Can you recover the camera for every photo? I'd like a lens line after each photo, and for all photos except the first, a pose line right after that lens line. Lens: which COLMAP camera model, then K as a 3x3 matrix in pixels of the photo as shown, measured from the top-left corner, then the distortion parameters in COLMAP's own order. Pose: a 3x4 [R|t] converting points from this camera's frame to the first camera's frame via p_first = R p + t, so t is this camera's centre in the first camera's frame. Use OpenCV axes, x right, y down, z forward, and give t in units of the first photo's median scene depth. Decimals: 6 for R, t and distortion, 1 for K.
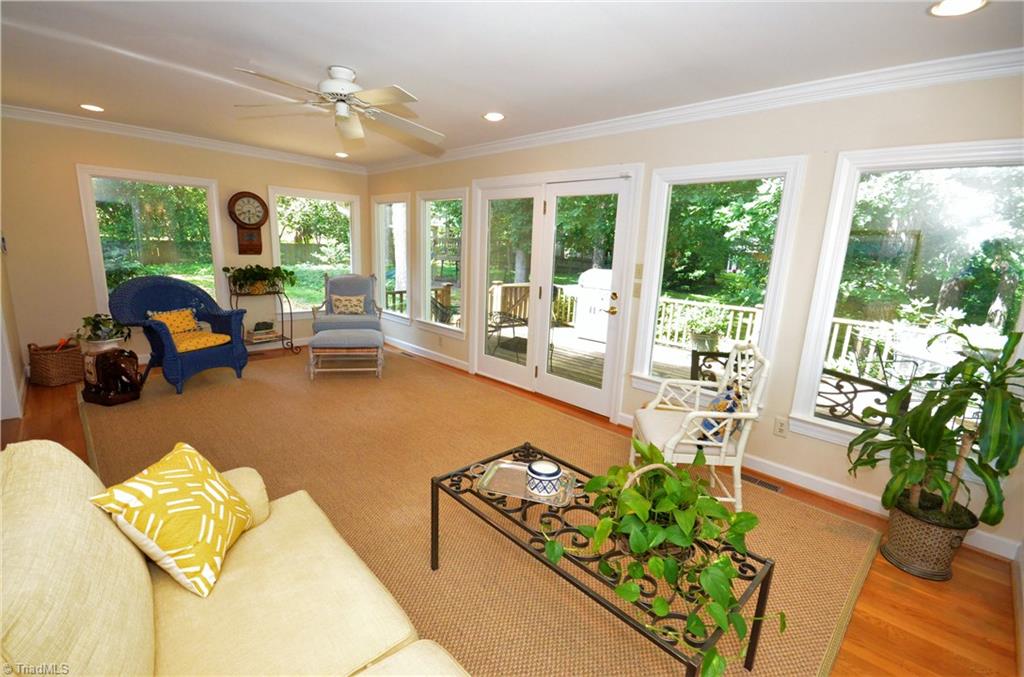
lens RADIAL K [[452.1, 0, 510.7], [0, 452.1, 338.6], [0, 0, 1]] dist [-0.005092, -0.004375]
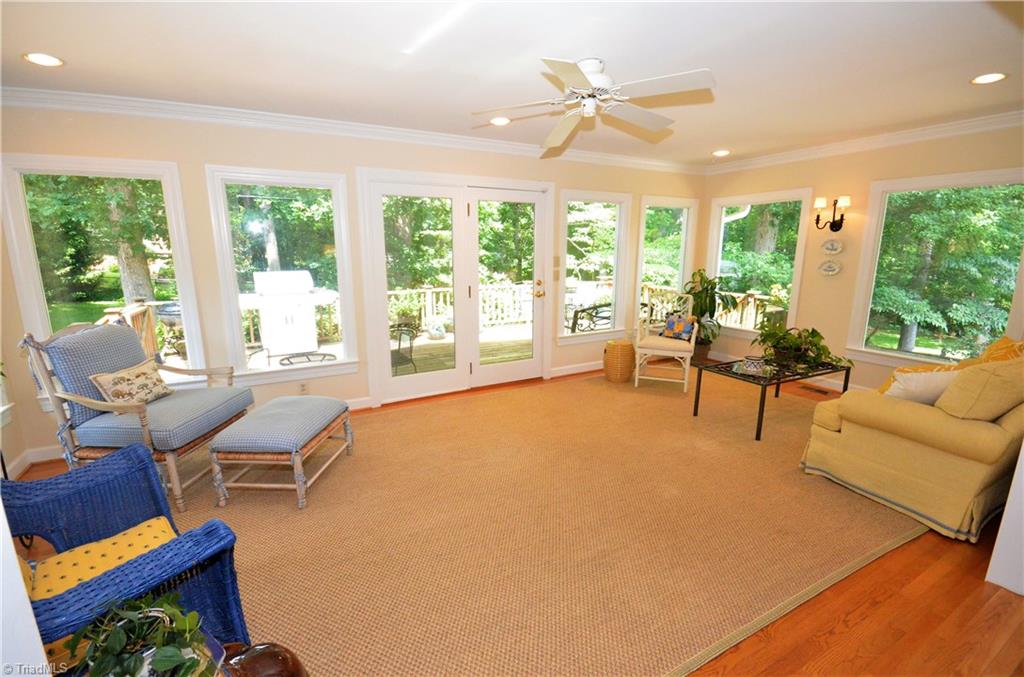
lens RADIAL K [[452.1, 0, 505.3], [0, 452.1, 341.1], [0, 0, 1]] dist [-0.005092, -0.004375]
pose [[0.280175, -0.237890, 0.930006, -0.807437], [0.209965, 0.960536, 0.182444, -0.147545], [-0.936705, 0.144153, 0.319067, 0.544679]]
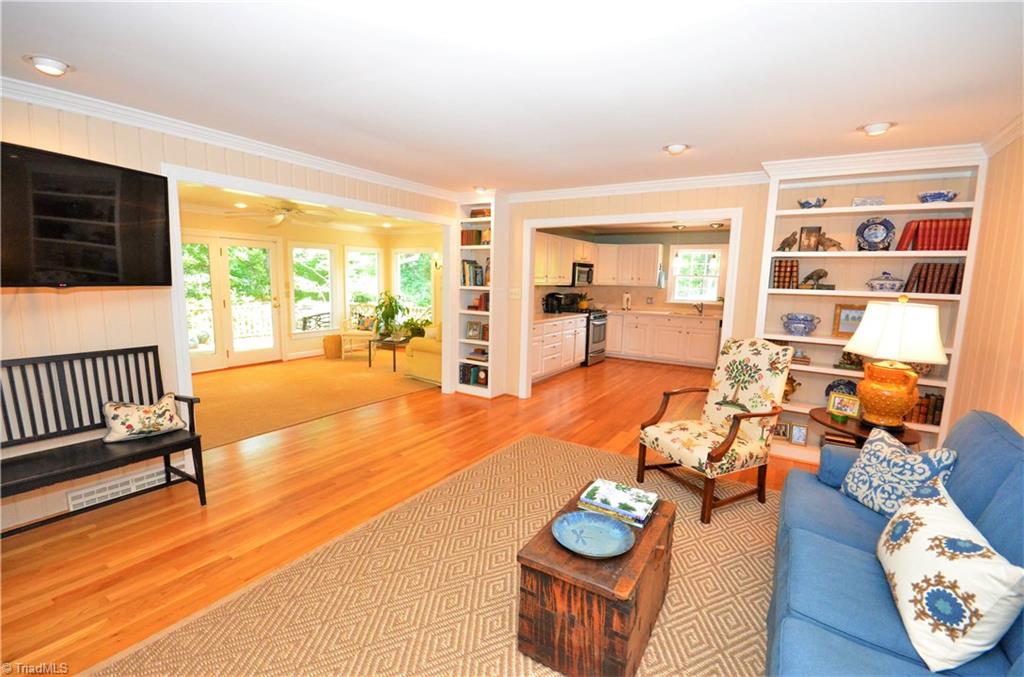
lens RADIAL K [[452.1, 0, 507.5], [0, 452.1, 343.3], [0, 0, 1]] dist [-0.005092, -0.004375]
pose [[-0.215882, -0.189001, 0.957953, -1.544135], [0.169301, 0.958982, 0.227357, -0.144237], [-0.961630, 0.211264, -0.175029, 0.302721]]
